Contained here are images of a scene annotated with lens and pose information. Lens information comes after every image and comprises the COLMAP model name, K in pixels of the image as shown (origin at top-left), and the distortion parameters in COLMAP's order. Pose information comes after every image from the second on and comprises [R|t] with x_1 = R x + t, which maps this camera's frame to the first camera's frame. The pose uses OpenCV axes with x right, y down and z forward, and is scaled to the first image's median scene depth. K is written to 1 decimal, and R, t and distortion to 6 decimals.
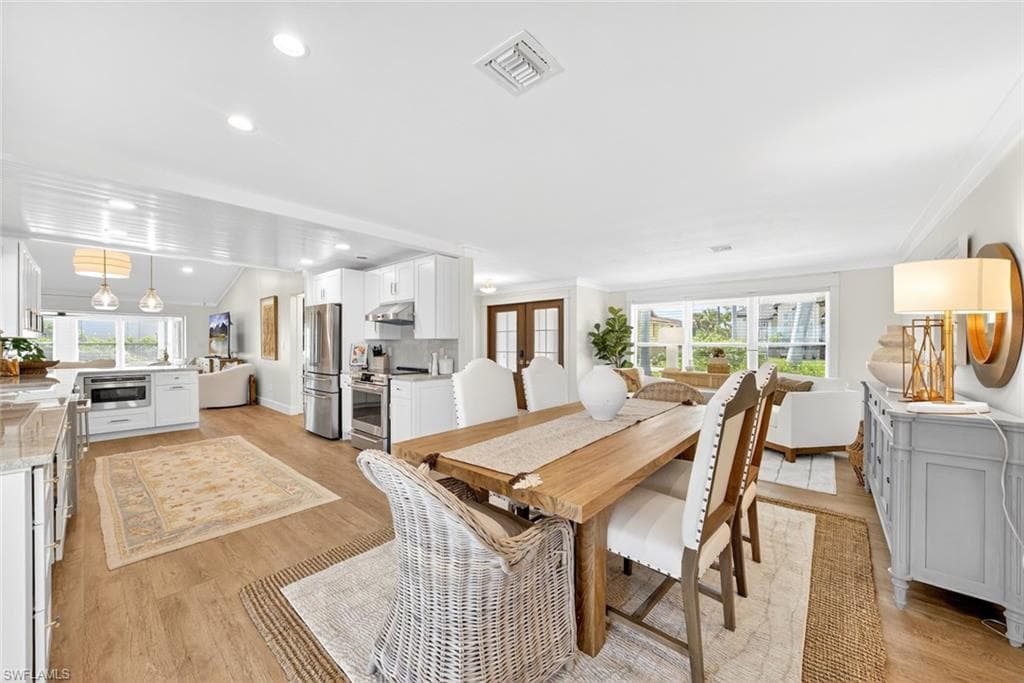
lens RADIAL K [[376.0, 0, 513.6], [0, 376.0, 348.6], [0, 0, 1]] dist [-0.017346, 0.000376]
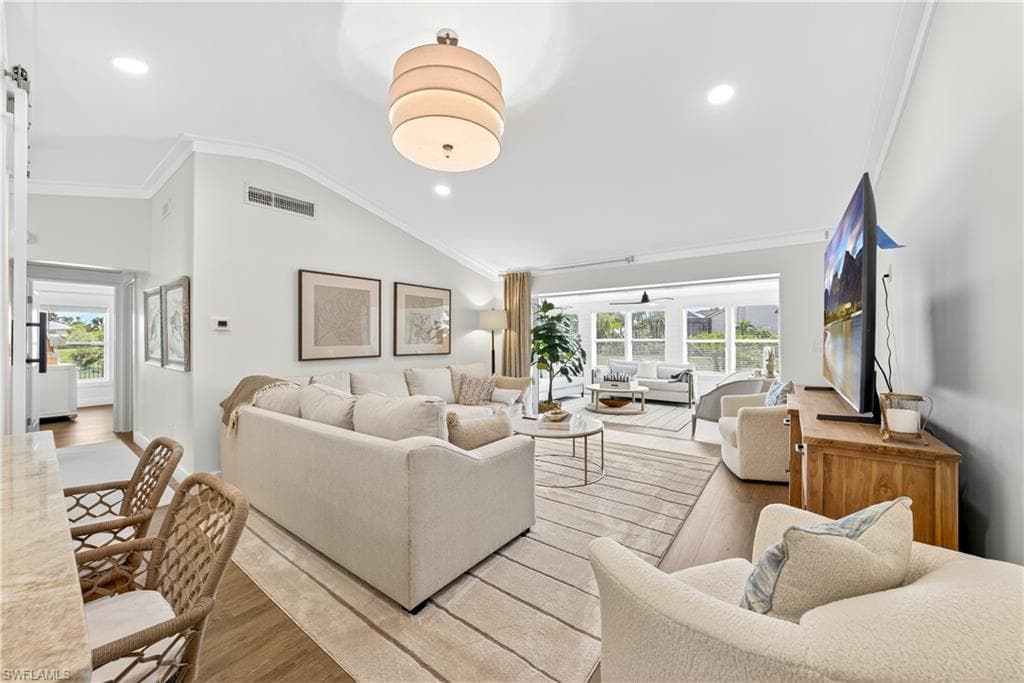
lens RADIAL K [[389.6, 0, 501.3], [0, 389.6, 336.9], [0, 0, 1]] dist [-0.014604, 0.001351]
pose [[0.061380, -0.005878, -0.998097, -1.009335], [-0.011144, 0.999916, -0.006574, -0.026801], [0.998052, 0.011526, 0.061309, 1.391772]]
